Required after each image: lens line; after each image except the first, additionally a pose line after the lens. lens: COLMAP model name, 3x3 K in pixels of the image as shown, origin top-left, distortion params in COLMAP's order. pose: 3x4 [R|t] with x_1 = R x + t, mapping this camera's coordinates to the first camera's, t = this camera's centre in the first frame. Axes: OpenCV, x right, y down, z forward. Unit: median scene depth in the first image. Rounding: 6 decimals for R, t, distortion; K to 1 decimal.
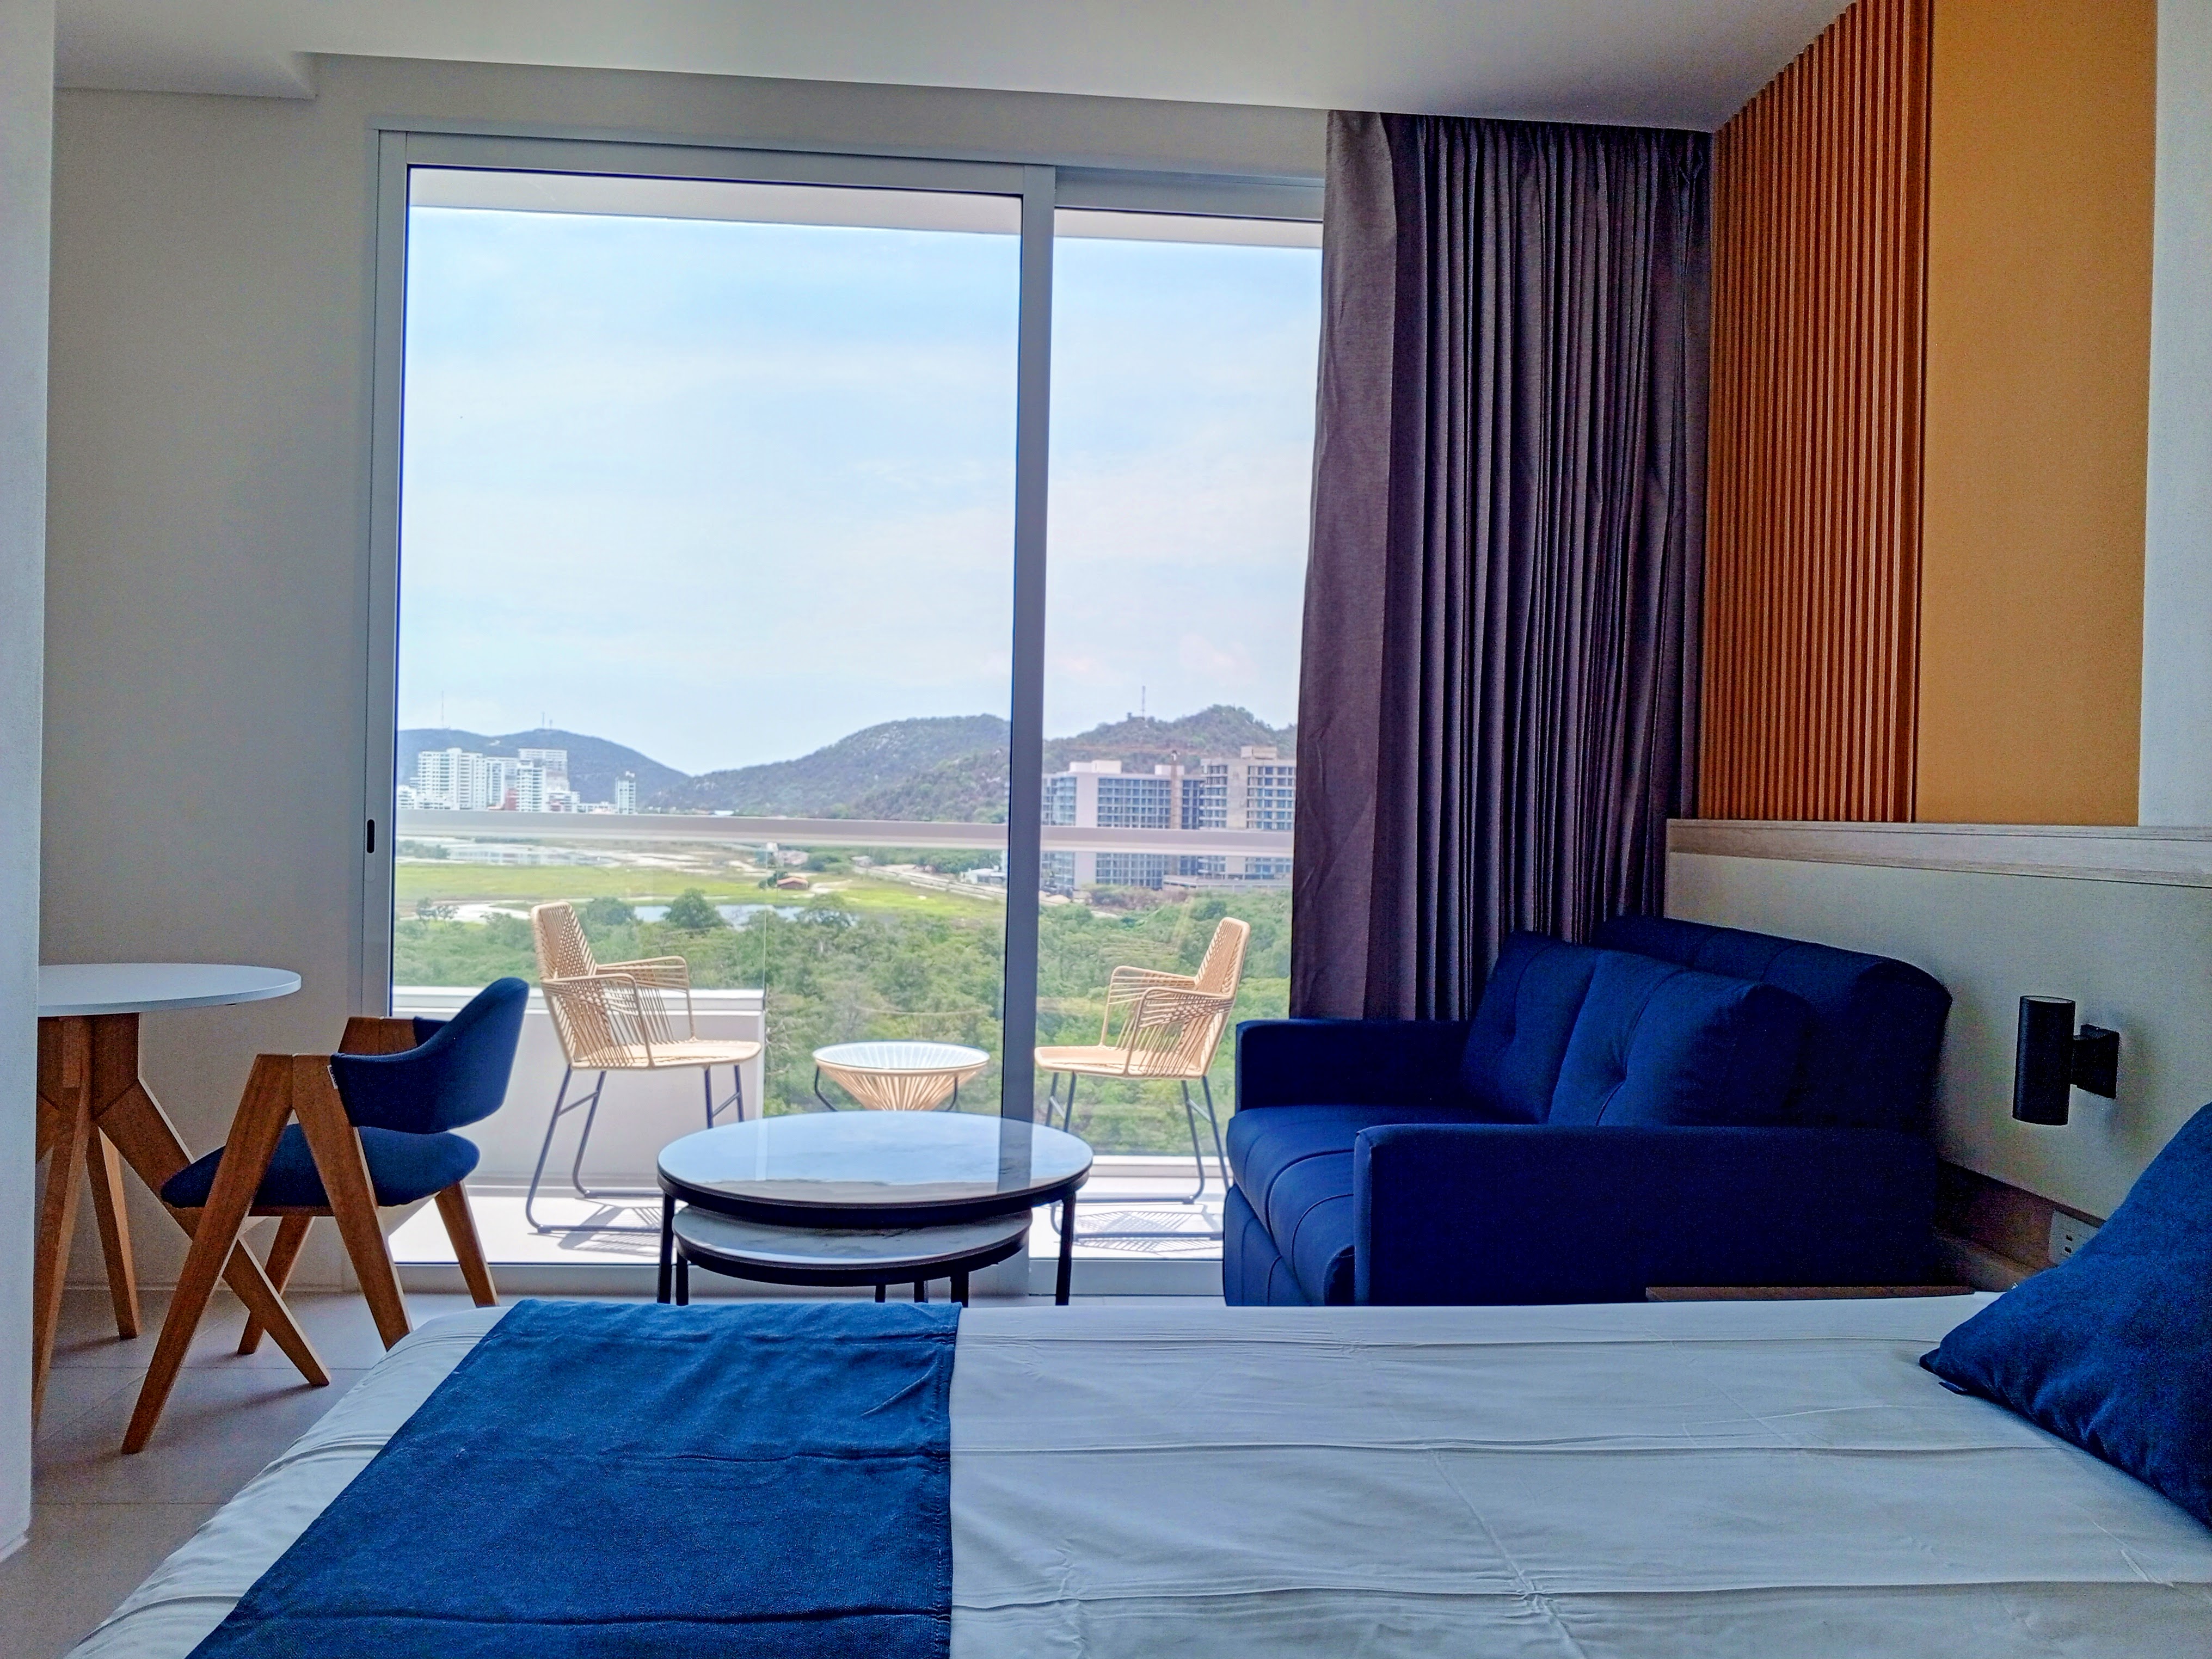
lens RADIAL K [[1611.0, 0, 1153.3], [0, 1611.0, 996.4], [0, 0, 1]] dist [-0.003551, -0.001716]
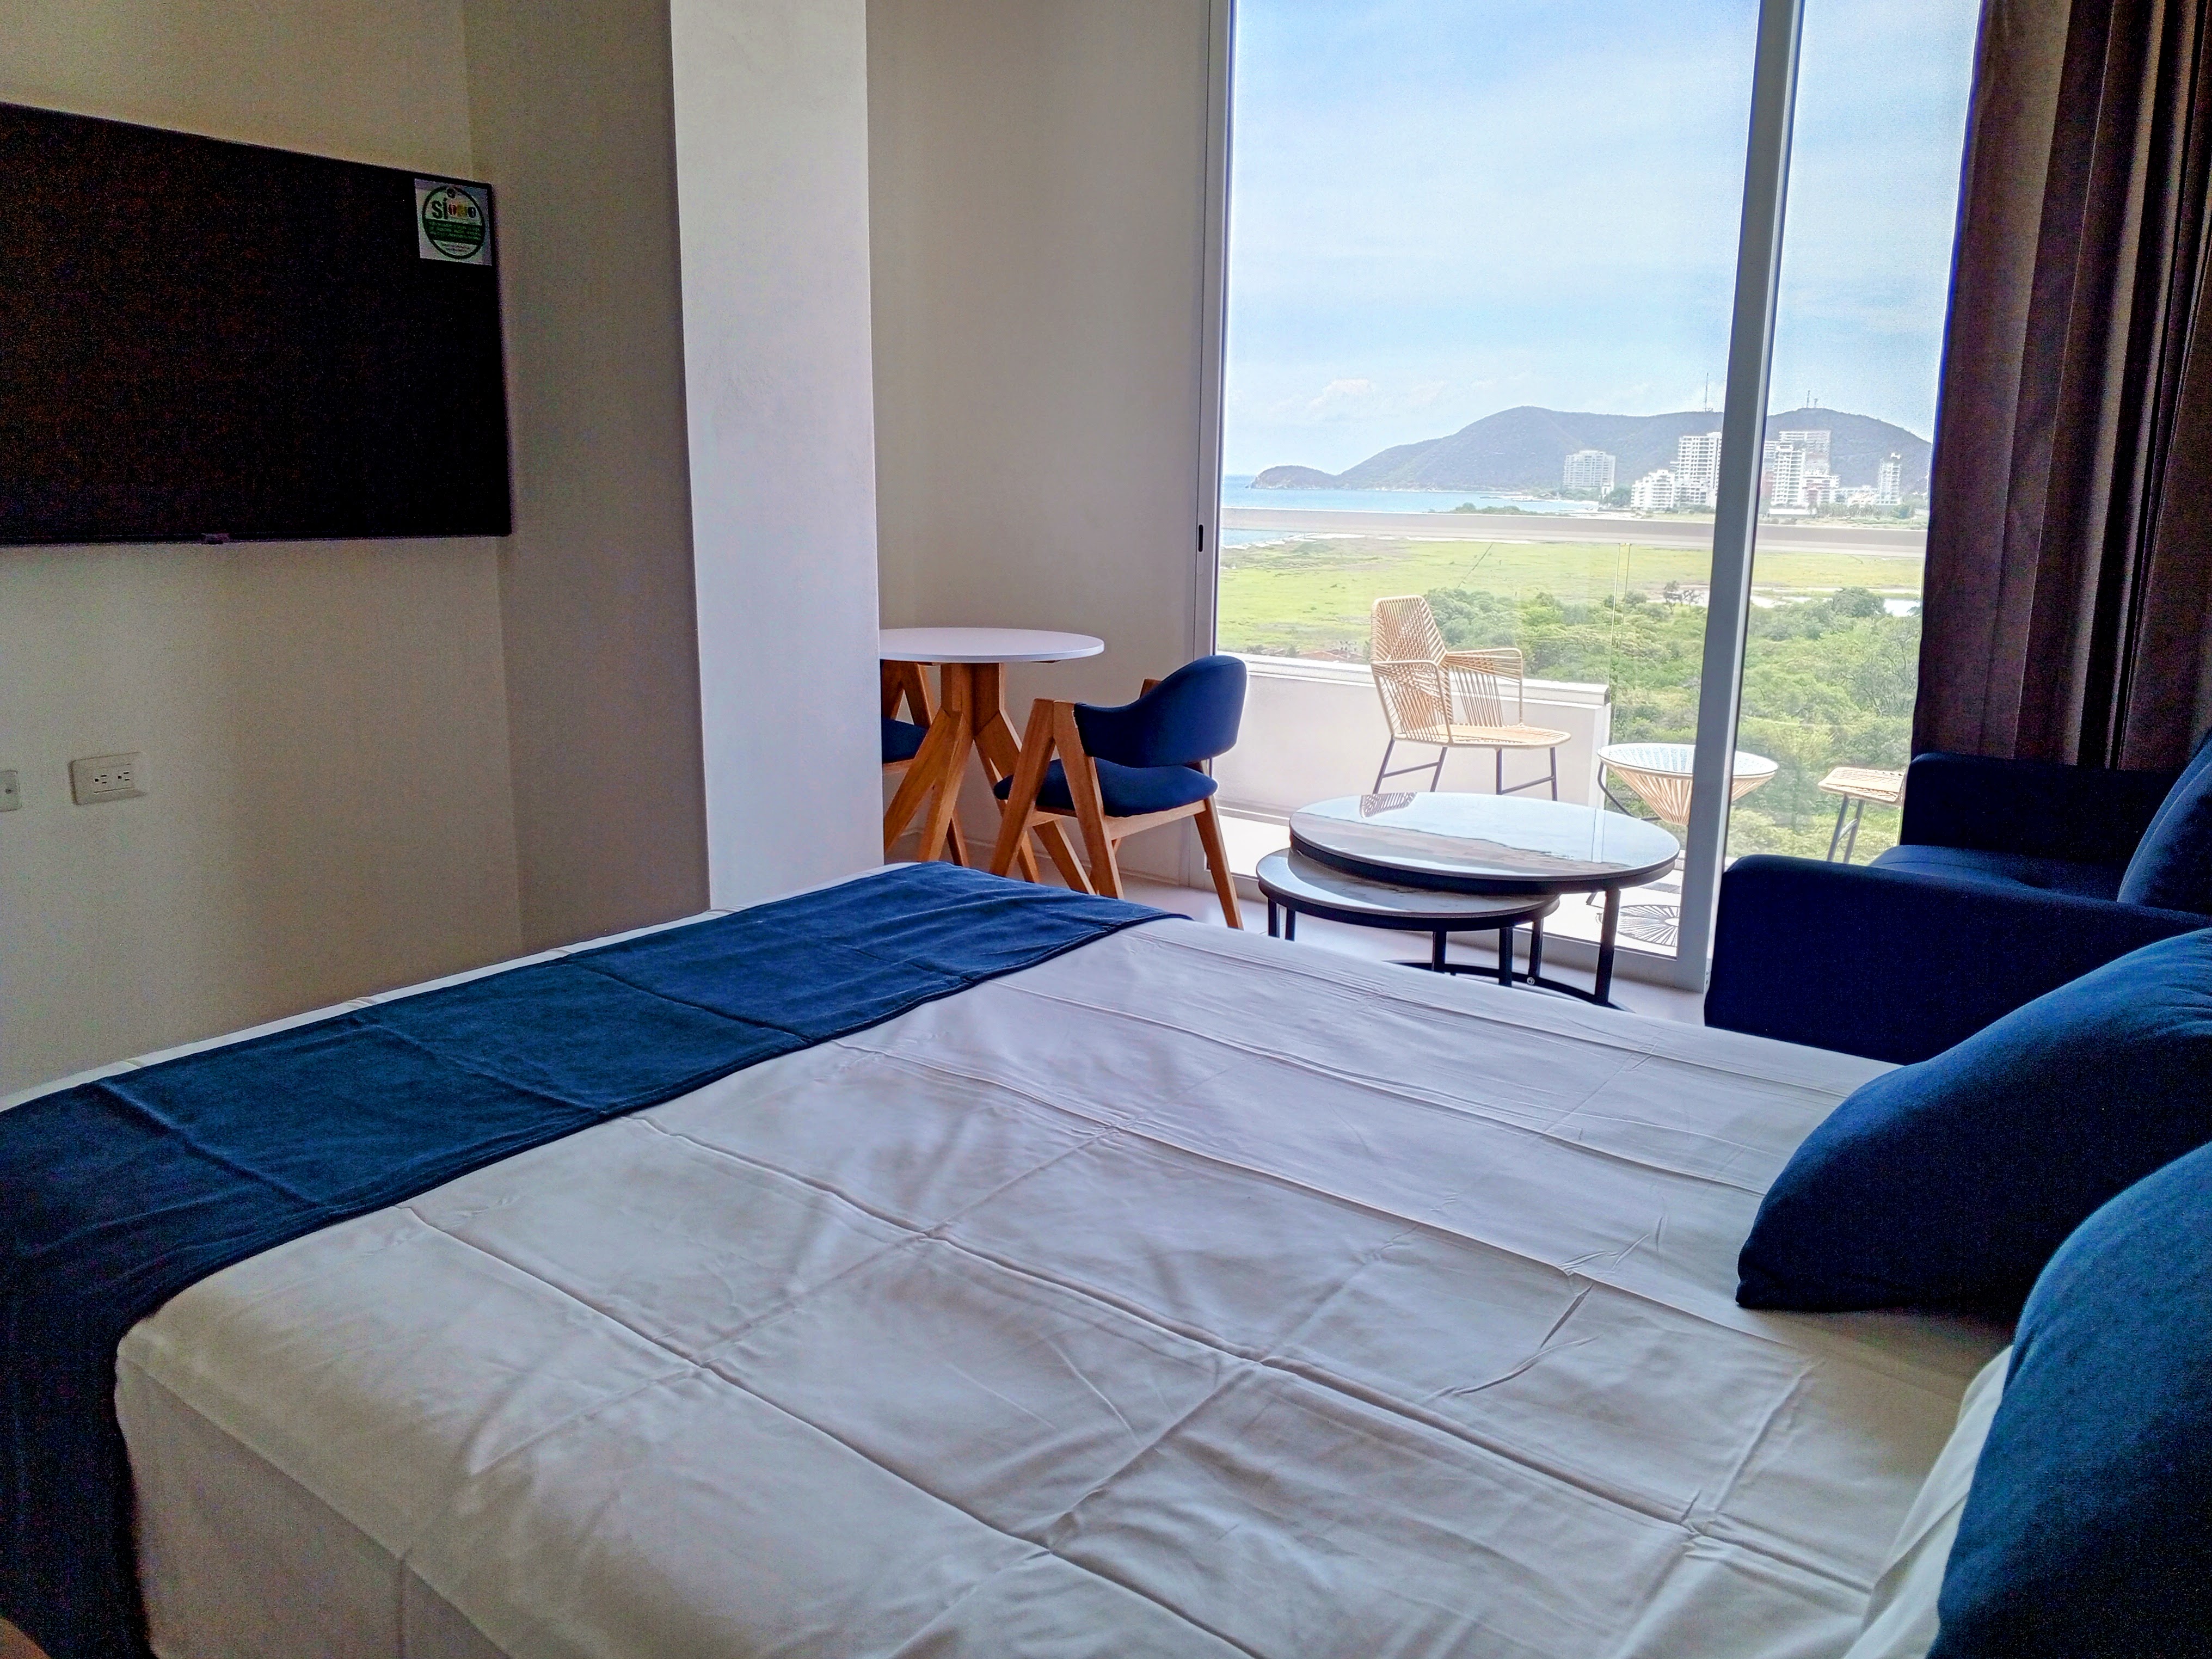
lens RADIAL K [[1611.0, 0, 1153.3], [0, 1611.0, 996.4], [0, 0, 1]] dist [-0.003551, -0.001716]
pose [[0.725565, 0.193234, -0.660467, 0.595848], [-0.066537, 0.974969, 0.212152, -0.018069], [0.684929, -0.109985, 0.720261, 0.019040]]
